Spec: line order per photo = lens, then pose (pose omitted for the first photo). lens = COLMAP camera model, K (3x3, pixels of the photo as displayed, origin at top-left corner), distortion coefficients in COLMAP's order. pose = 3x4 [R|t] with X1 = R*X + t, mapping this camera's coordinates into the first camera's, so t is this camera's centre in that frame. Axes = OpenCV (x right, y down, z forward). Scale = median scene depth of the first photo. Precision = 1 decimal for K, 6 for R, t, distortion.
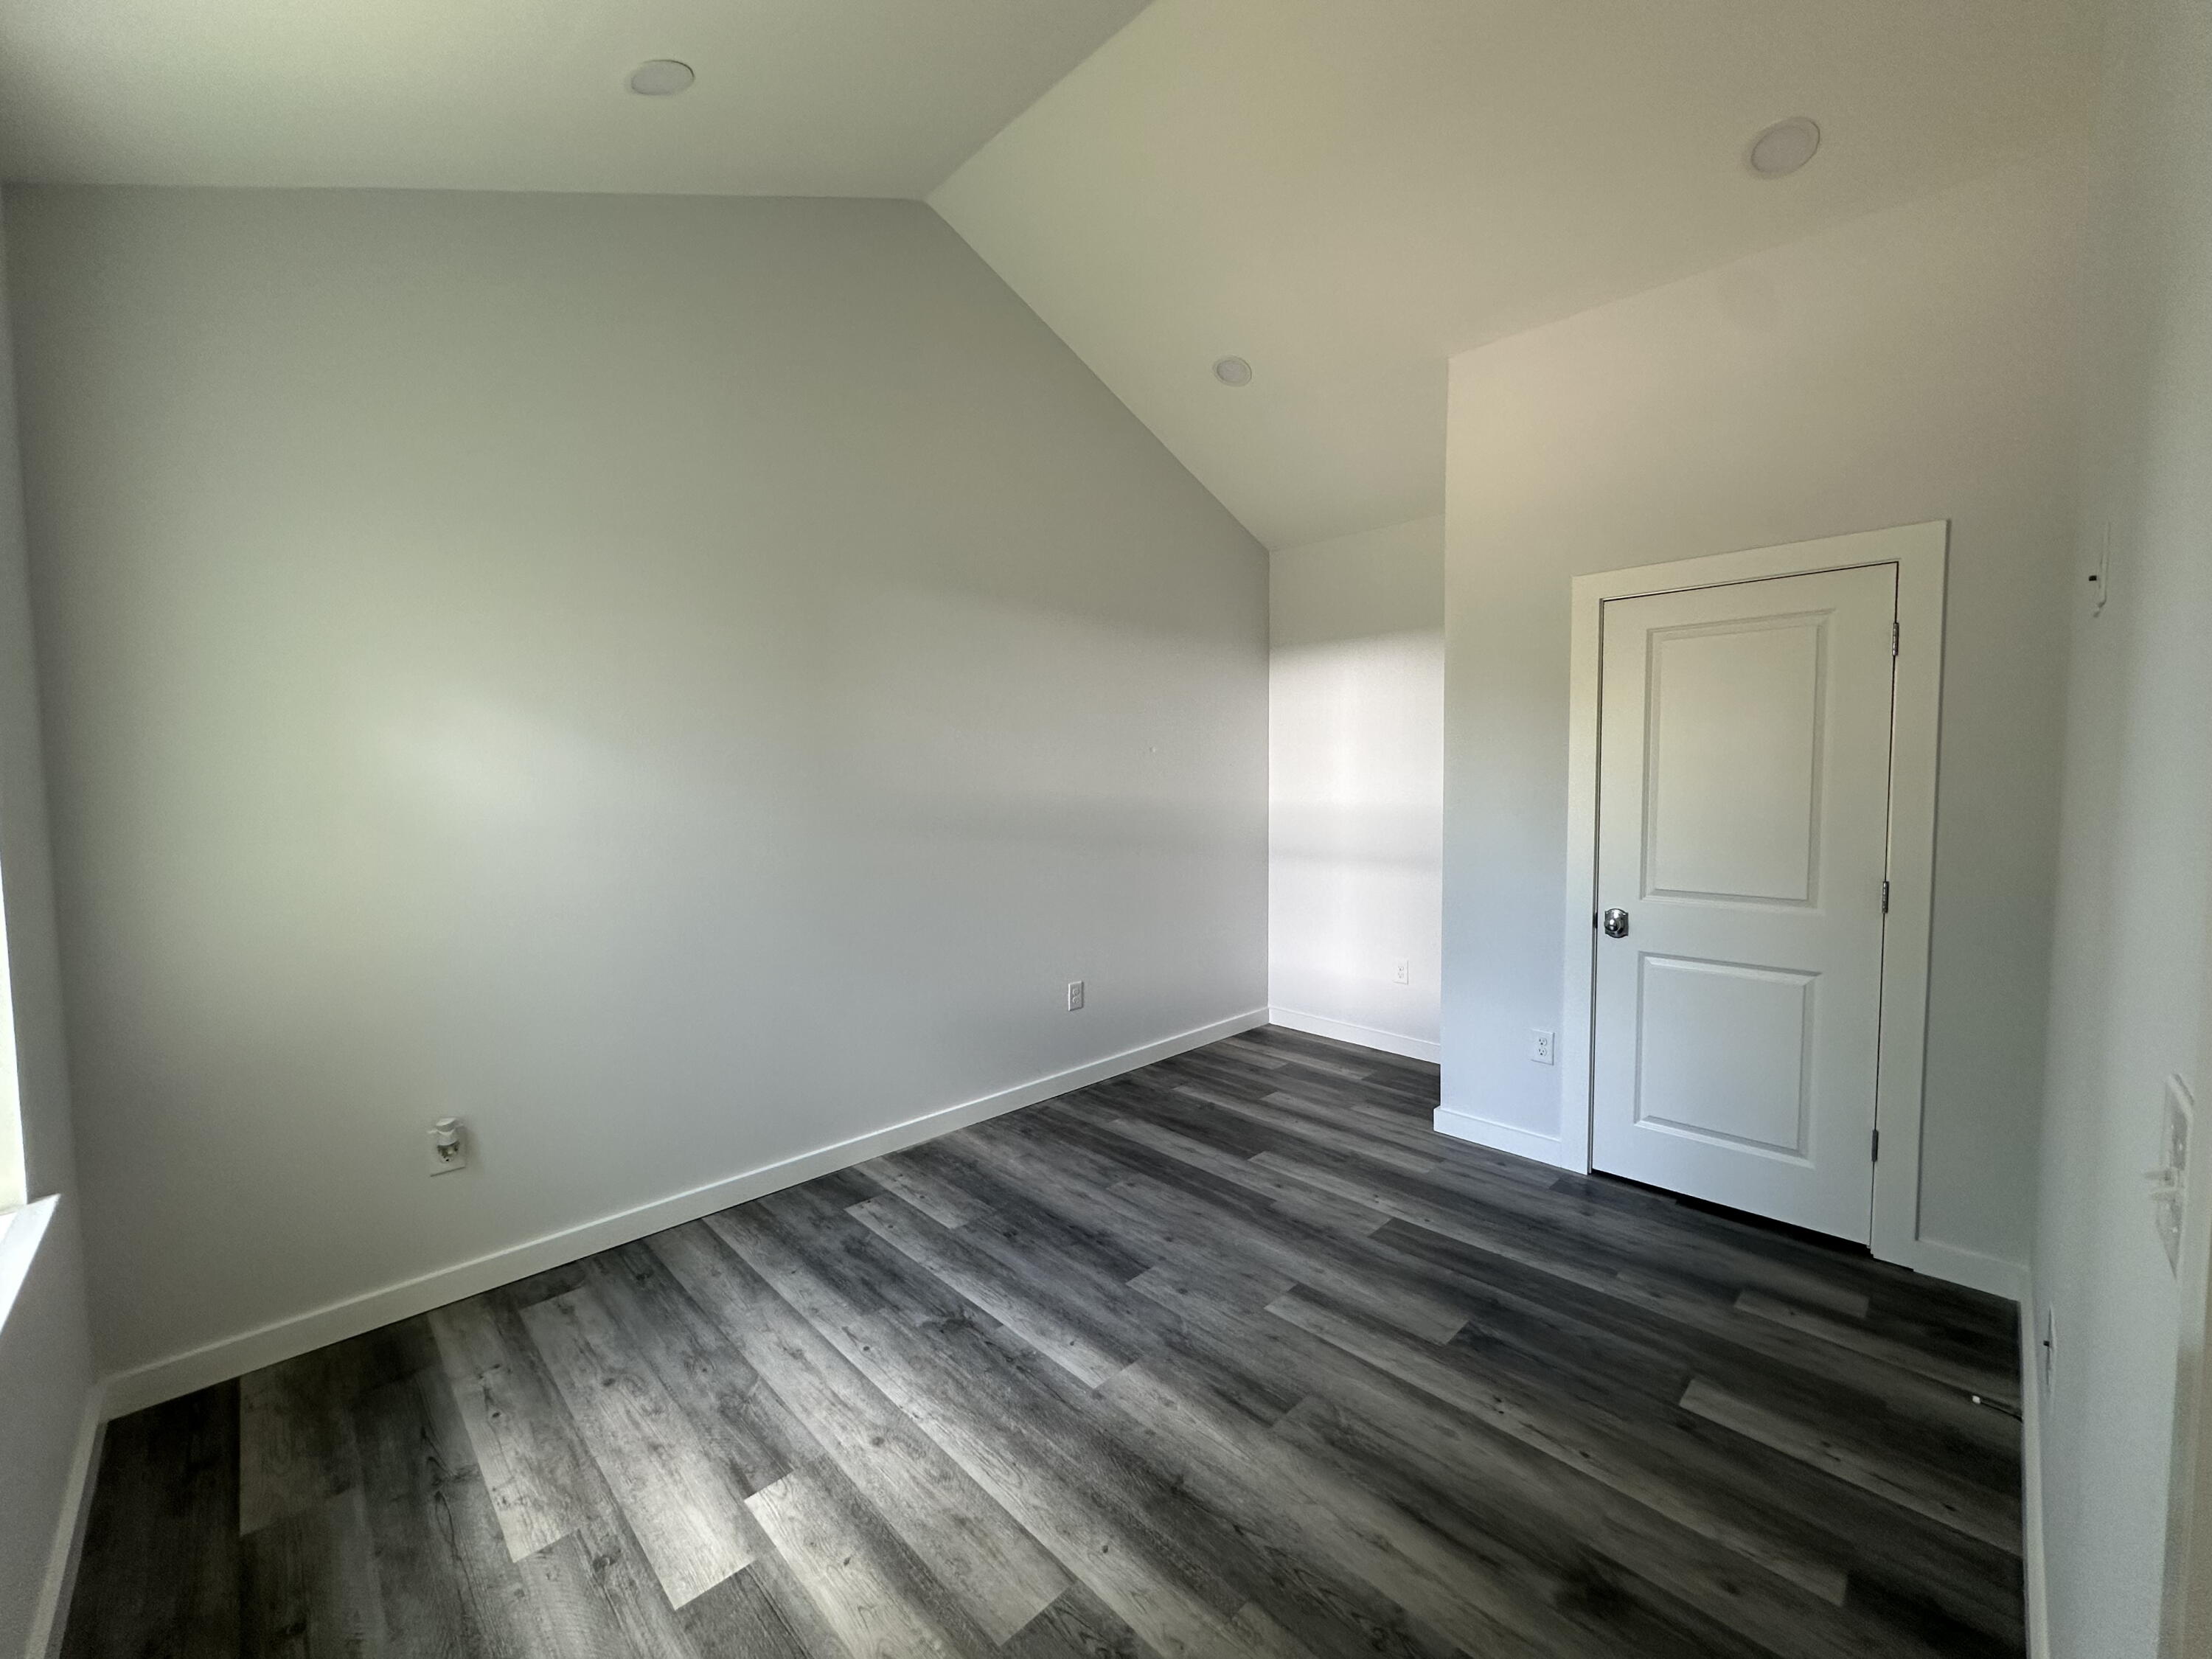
lens RADIAL K [[883.6, 0, 1109.8], [0, 883.6, 830.6], [0, 0, 1]] dist [-0.002053, -0.000268]
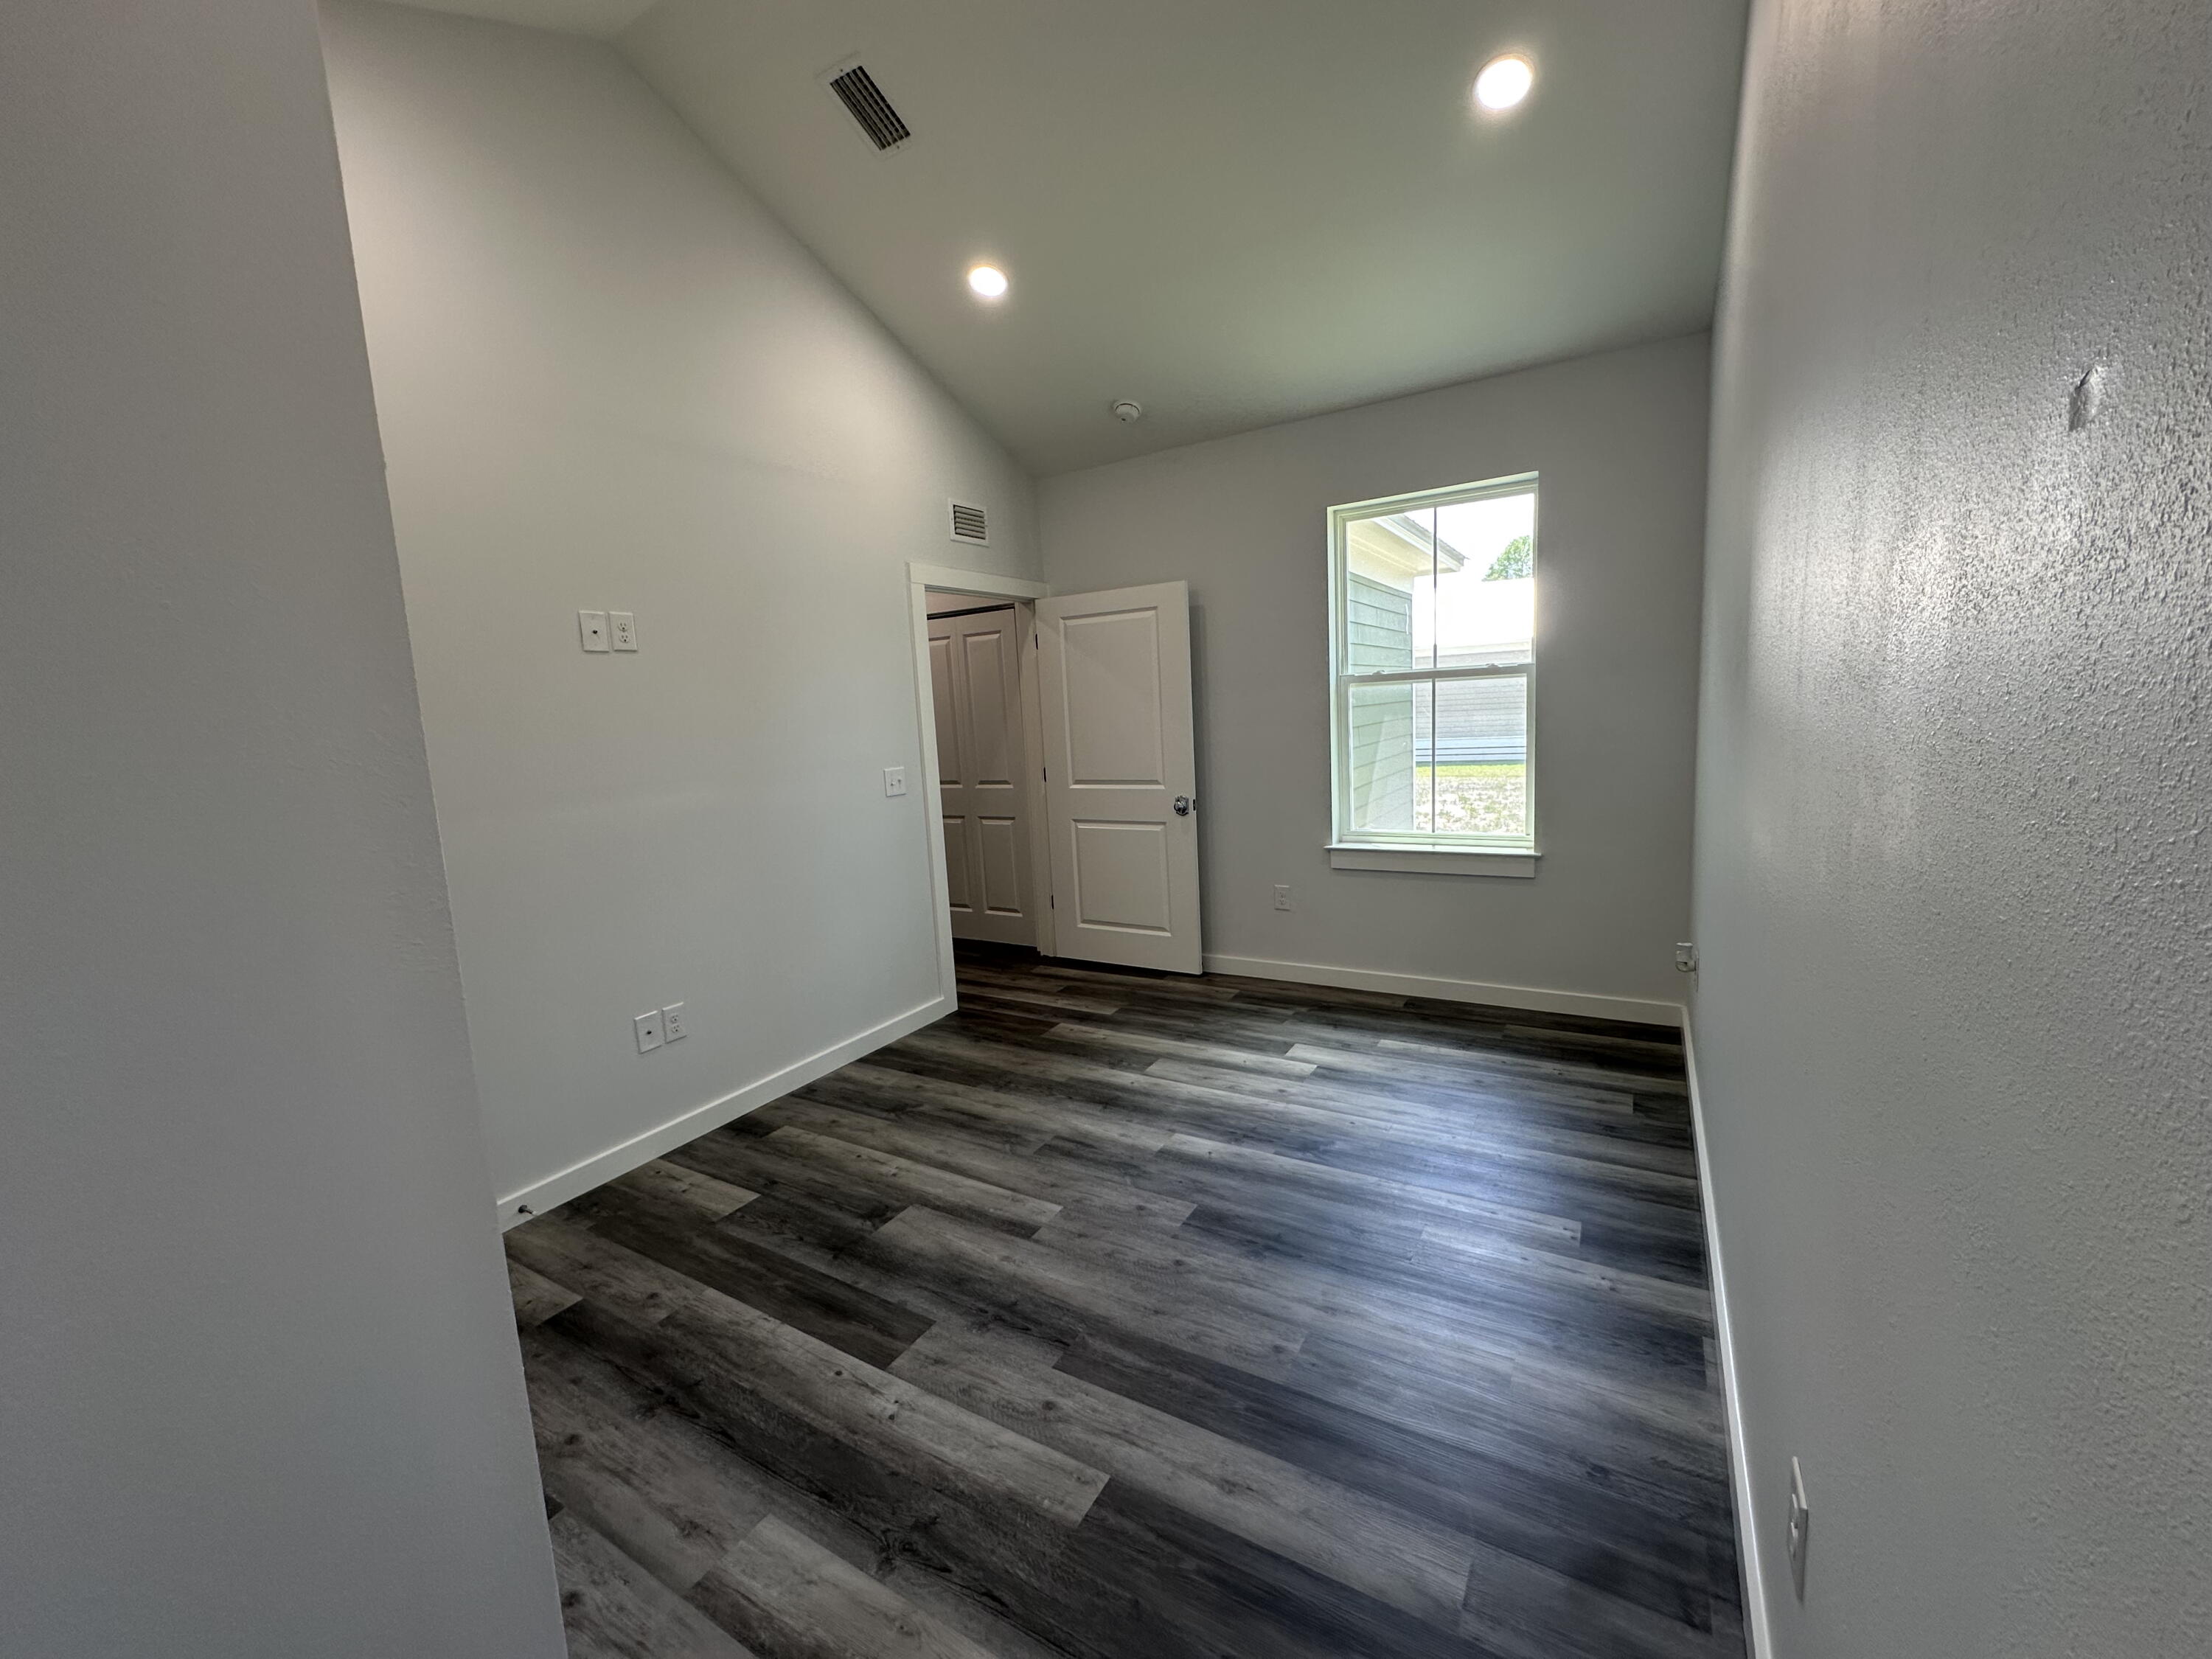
lens RADIAL K [[883.6, 0, 1104.7], [0, 883.6, 823.6], [0, 0, 1]] dist [-0.002053, -0.000268]
pose [[-0.967575, 0.093620, -0.234592, 0.354151], [0.046959, 0.979255, 0.197114, -0.136778], [0.248179, 0.179706, -0.951900, 2.070491]]
